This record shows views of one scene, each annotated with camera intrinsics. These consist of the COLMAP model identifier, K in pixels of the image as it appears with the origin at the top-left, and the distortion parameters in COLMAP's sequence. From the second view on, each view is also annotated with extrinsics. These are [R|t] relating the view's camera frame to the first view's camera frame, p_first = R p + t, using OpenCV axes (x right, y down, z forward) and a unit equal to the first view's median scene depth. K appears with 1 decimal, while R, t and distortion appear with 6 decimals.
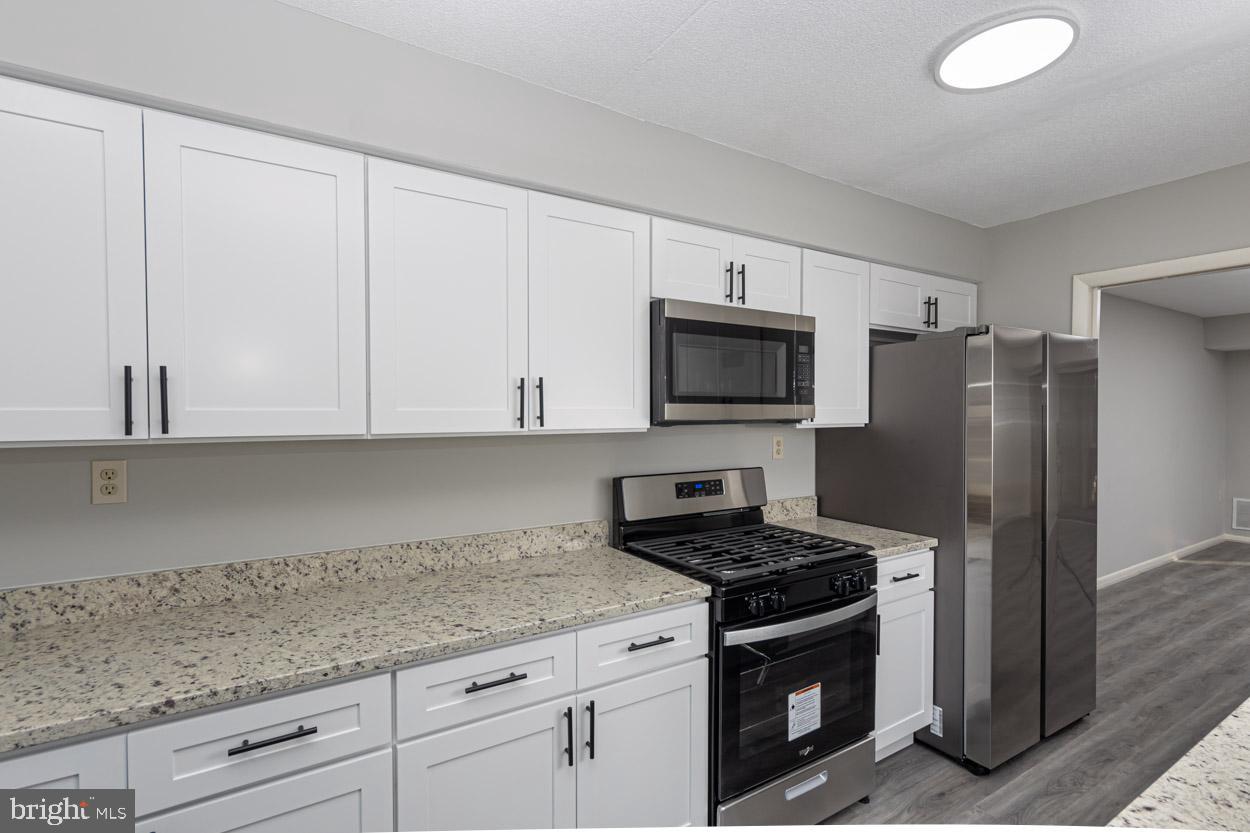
lens RADIAL K [[576.2, 0, 626.2], [0, 576.2, 424.0], [0, 0, 1]] dist [0.001534, 0.000130]
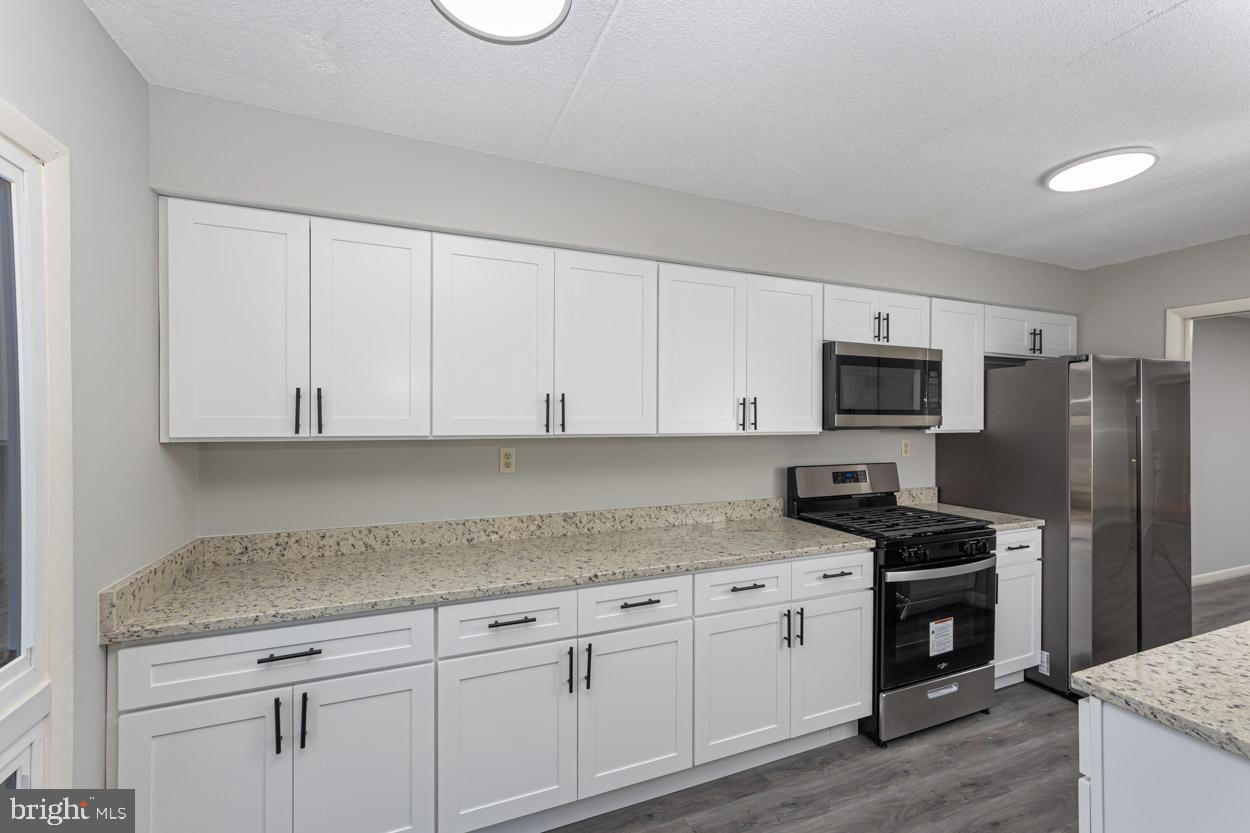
lens RADIAL K [[523.1, 0, 631.2], [0, 523.1, 422.0], [0, 0, 1]] dist [-0.001251, 0.000283]
pose [[0.987691, 0.004924, -0.156342, -0.214751], [-0.007372, 0.999859, -0.015081, 0.005613], [0.156245, 0.016047, 0.987588, -0.338239]]
